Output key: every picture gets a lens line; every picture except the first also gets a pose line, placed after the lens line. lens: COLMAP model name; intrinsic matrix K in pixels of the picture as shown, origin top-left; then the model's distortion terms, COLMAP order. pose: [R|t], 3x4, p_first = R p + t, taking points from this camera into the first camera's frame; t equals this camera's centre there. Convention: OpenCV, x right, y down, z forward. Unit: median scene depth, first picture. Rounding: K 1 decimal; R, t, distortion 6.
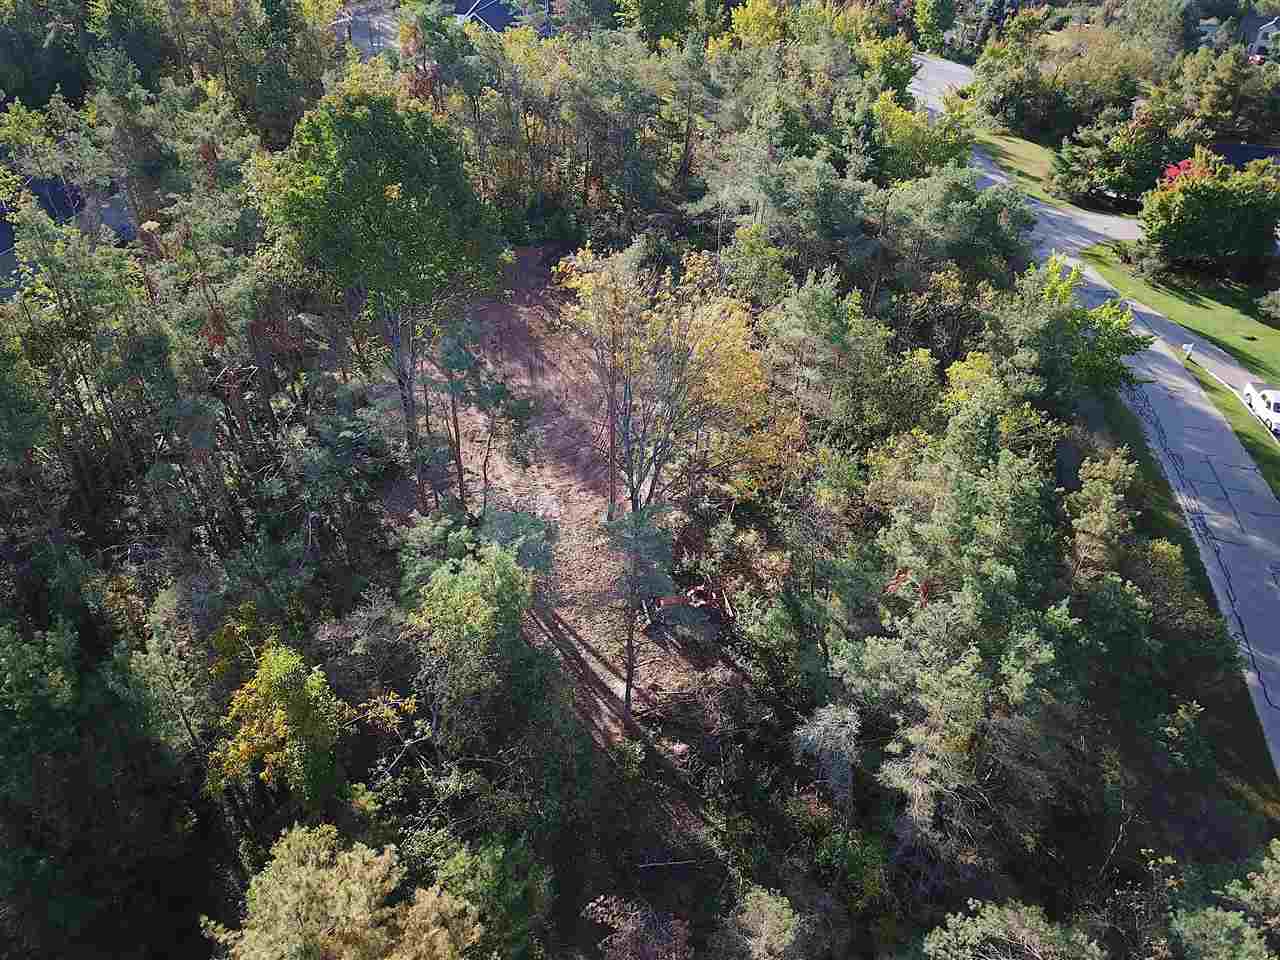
lens RADIAL K [[973.9, 0, 634.1], [0, 973.9, 454.2], [0, 0, 1]] dist [0.016118, -0.016343]
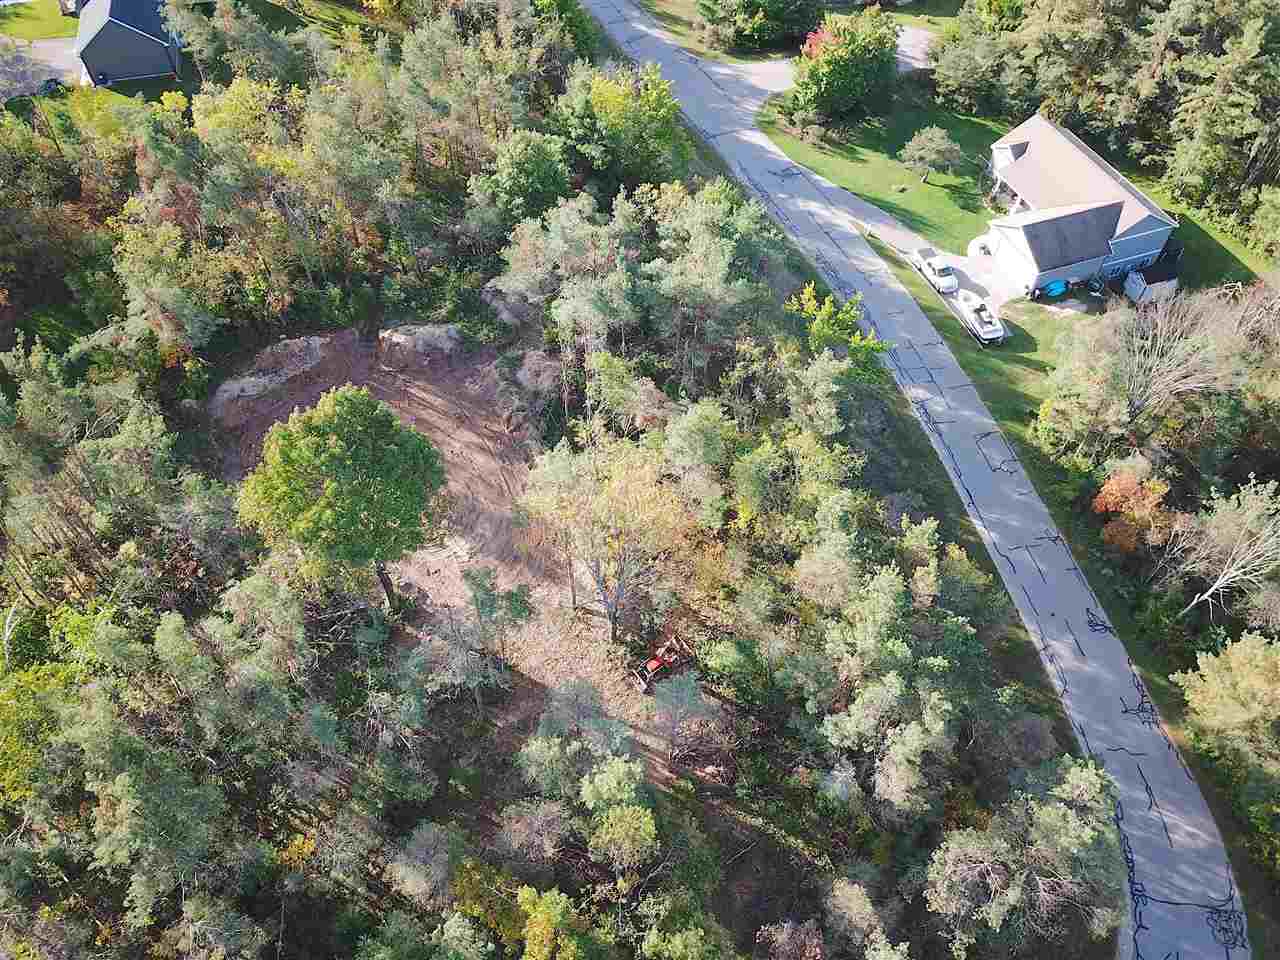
lens RADIAL K [[973.9, 0, 640.3], [0, 973.9, 473.9], [0, 0, 1]] dist [0.016118, -0.016343]
pose [[0.896672, -0.360111, 0.257486, -0.447162], [0.263203, 0.901330, 0.343988, -1.083720], [-0.355954, -0.240674, 0.902980, -0.363003]]
